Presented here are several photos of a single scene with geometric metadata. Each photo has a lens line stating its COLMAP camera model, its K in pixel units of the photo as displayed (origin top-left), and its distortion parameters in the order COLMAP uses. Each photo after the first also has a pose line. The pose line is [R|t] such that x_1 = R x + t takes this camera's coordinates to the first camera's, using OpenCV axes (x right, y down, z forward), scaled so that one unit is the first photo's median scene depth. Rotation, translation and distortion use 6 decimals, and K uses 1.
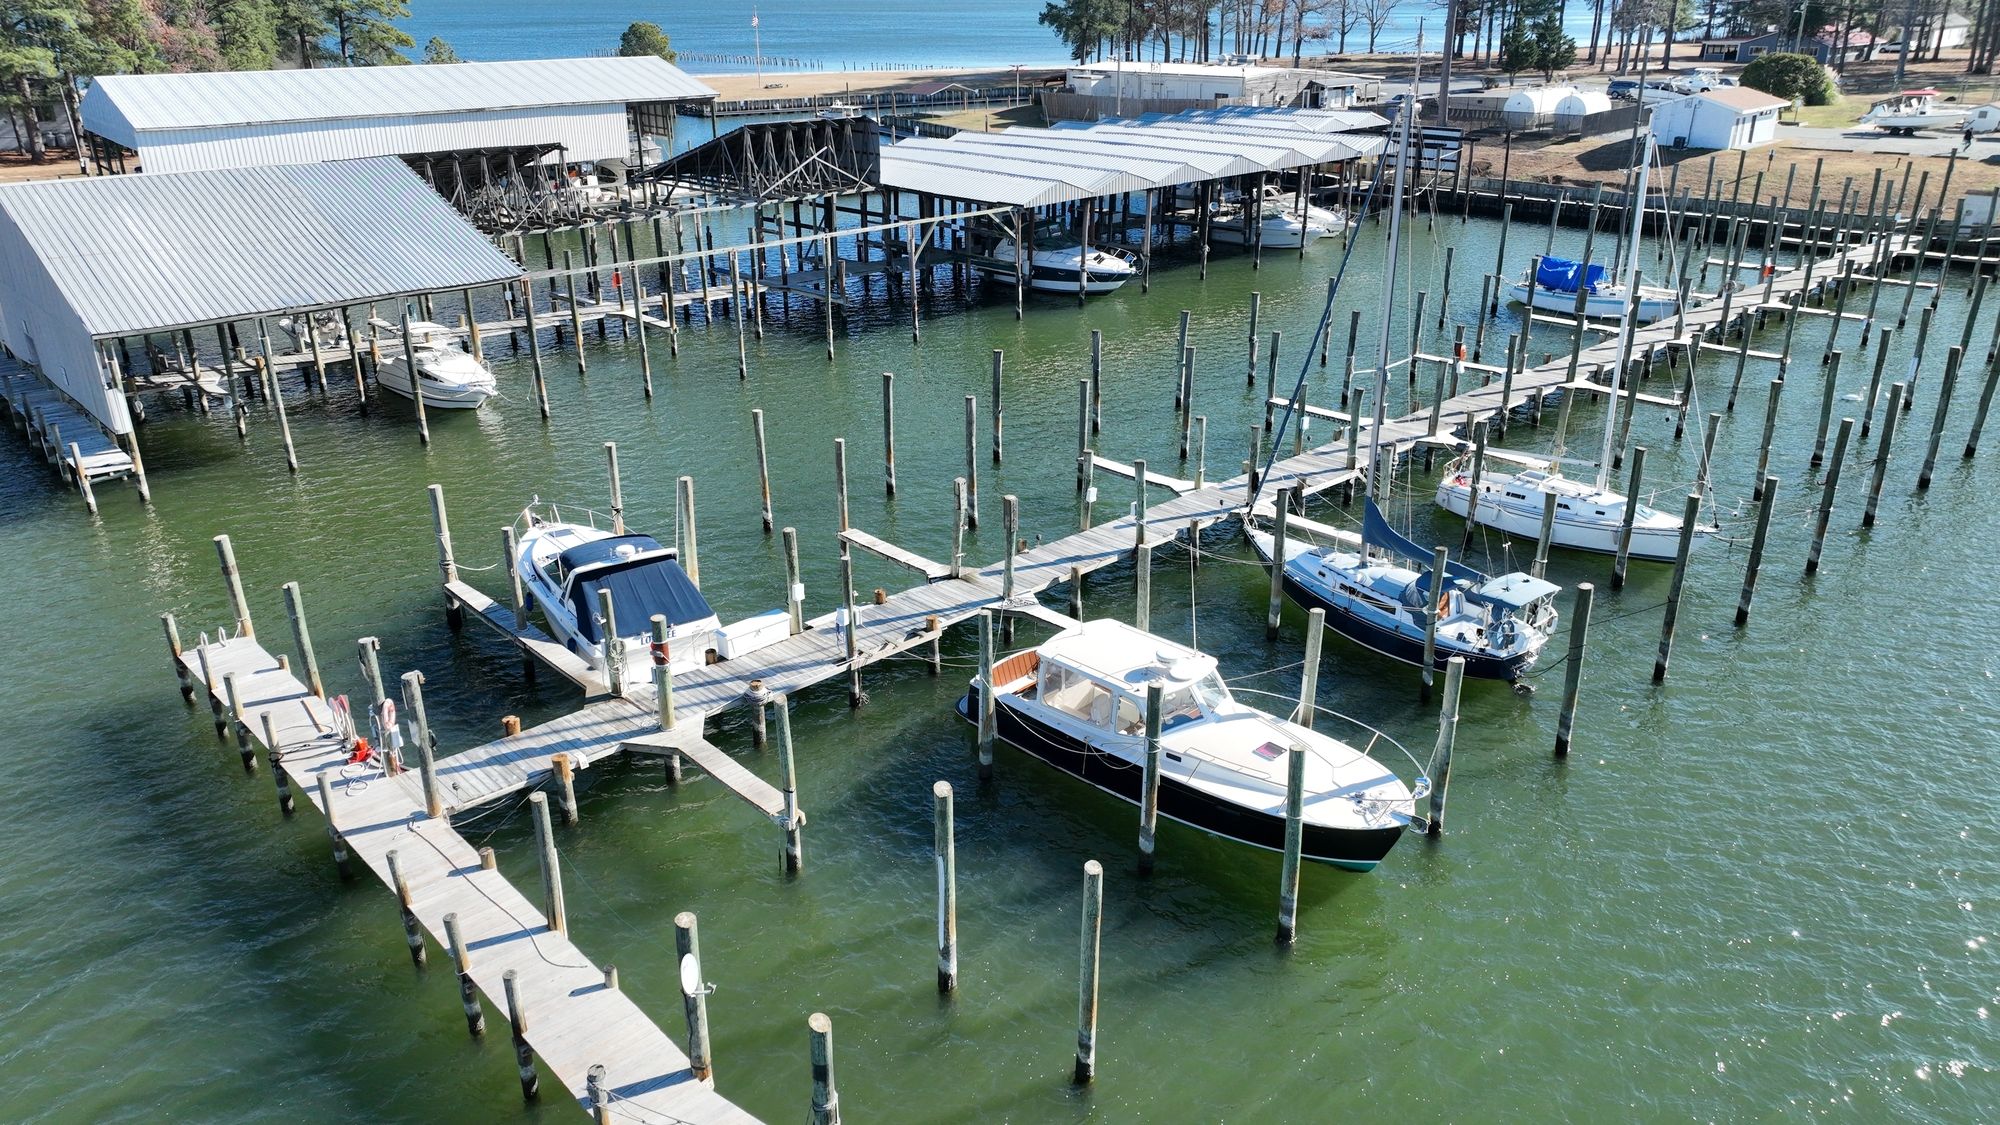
lens RADIAL K [[1401.4, 0, 1000.0], [0, 1401.4, 562.5], [0, 0, 1]] dist [-0.006707, 0.027760]
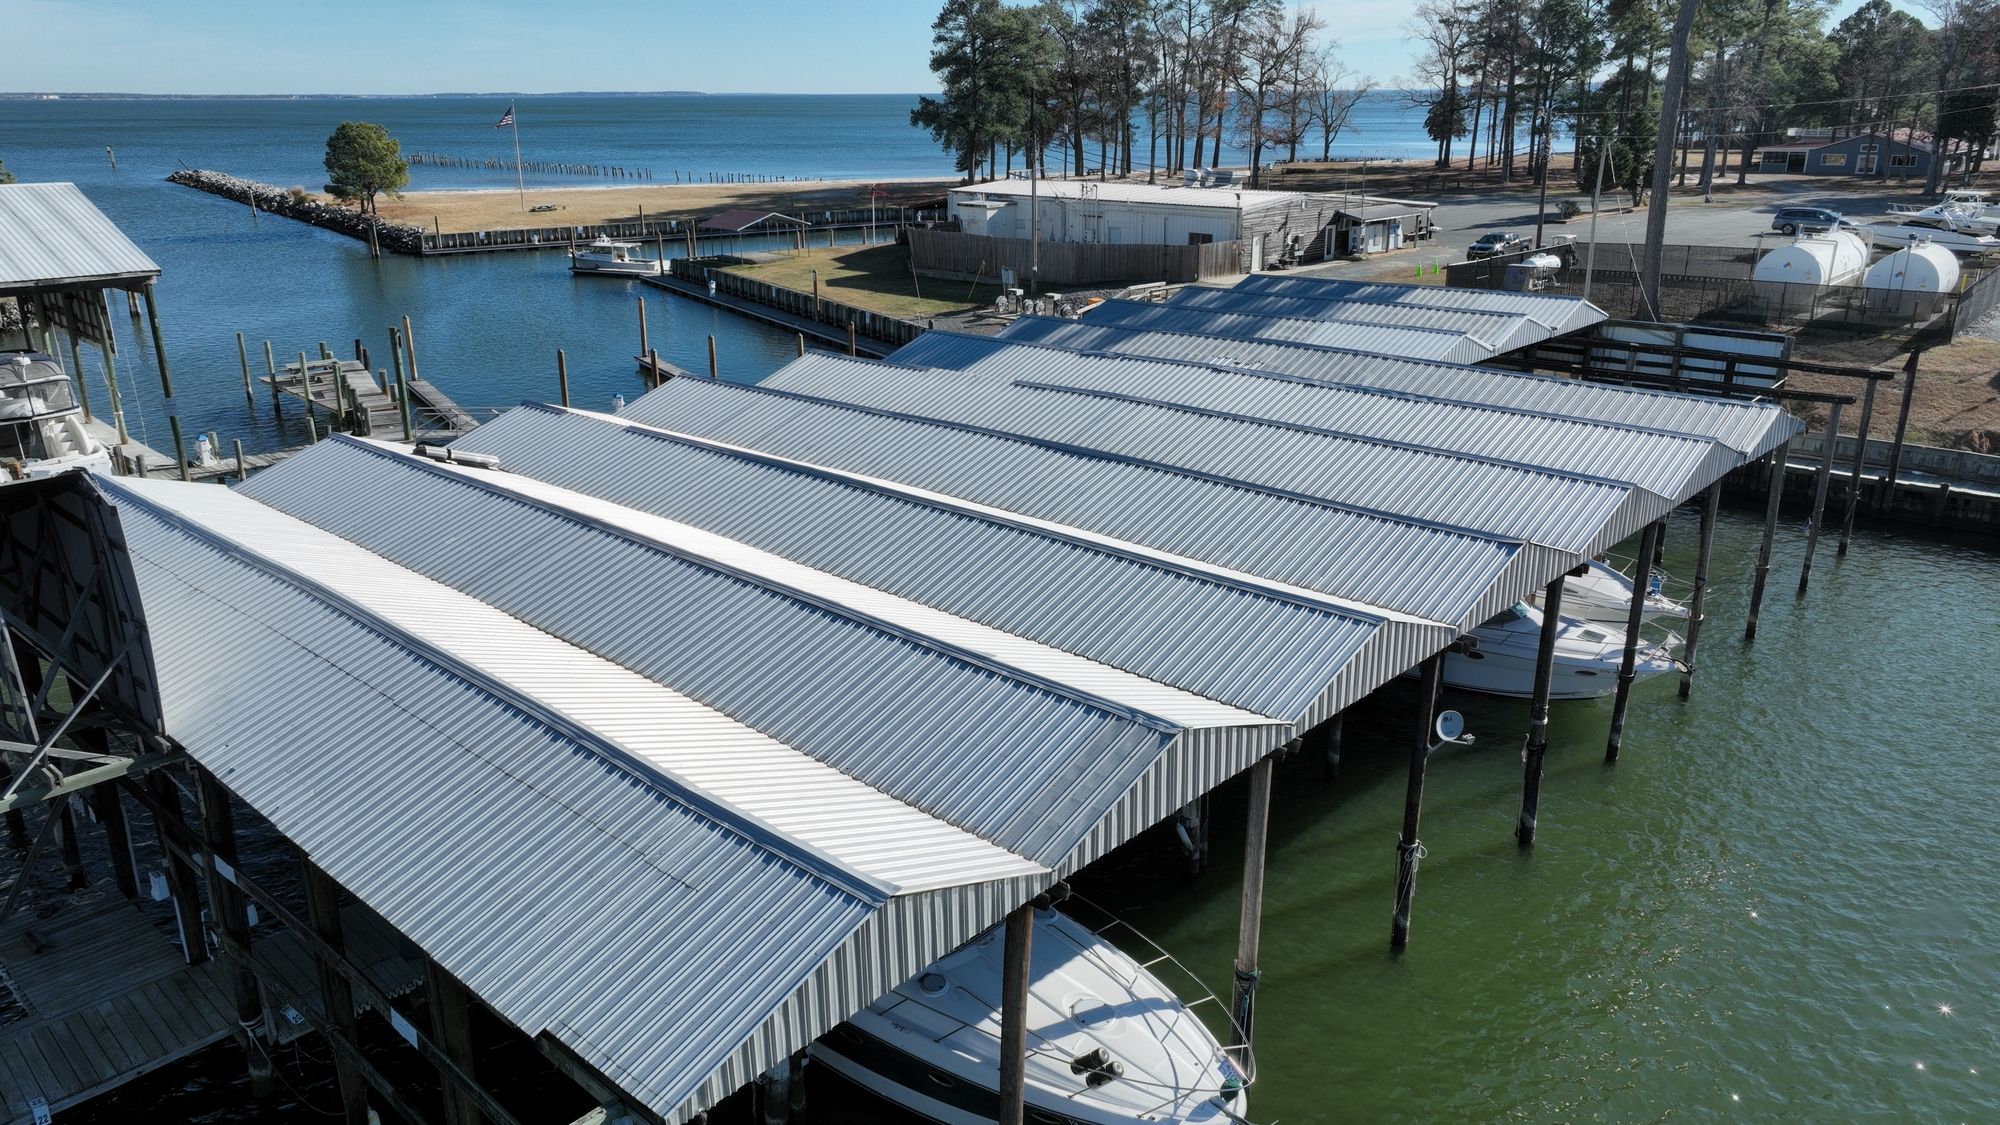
lens RADIAL K [[1409.1, 0, 1000.0], [0, 1409.1, 562.5], [0, 0, 1]] dist [0.000191, 0.001059]
pose [[0.997036, -0.022817, 0.073473, 0.044148], [0.027726, 0.997402, -0.066494, -0.305359], [-0.071765, 0.068334, 0.995078, 0.805421]]
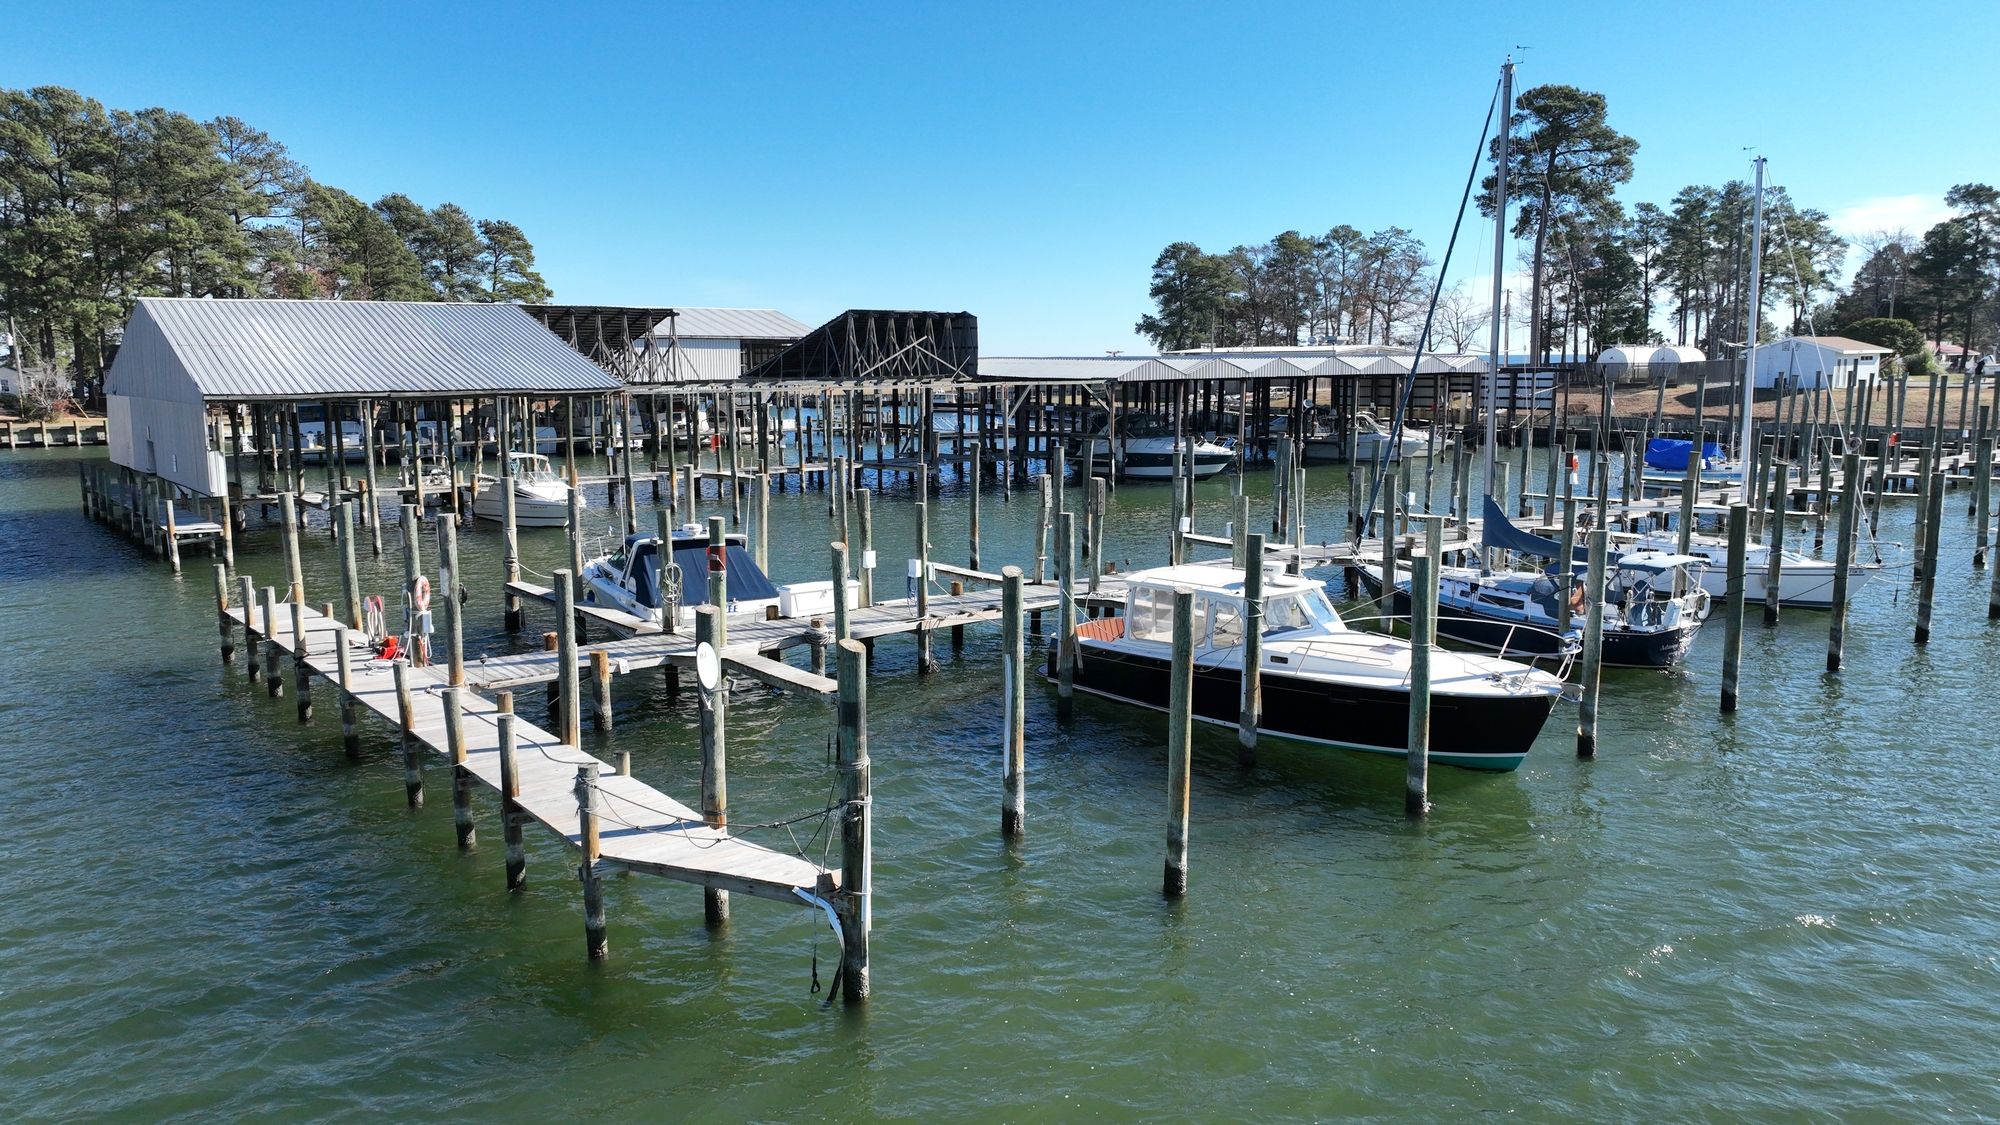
lens RADIAL K [[1400.8, 0, 1000.0], [0, 1400.8, 562.5], [0, 0, 1]] dist [0.007149, 0.004646]
pose [[0.997522, 0.011367, -0.069431, 0.004288], [-0.028047, 0.969302, -0.244268, 0.127946], [0.064523, 0.245610, 0.967219, 0.050166]]
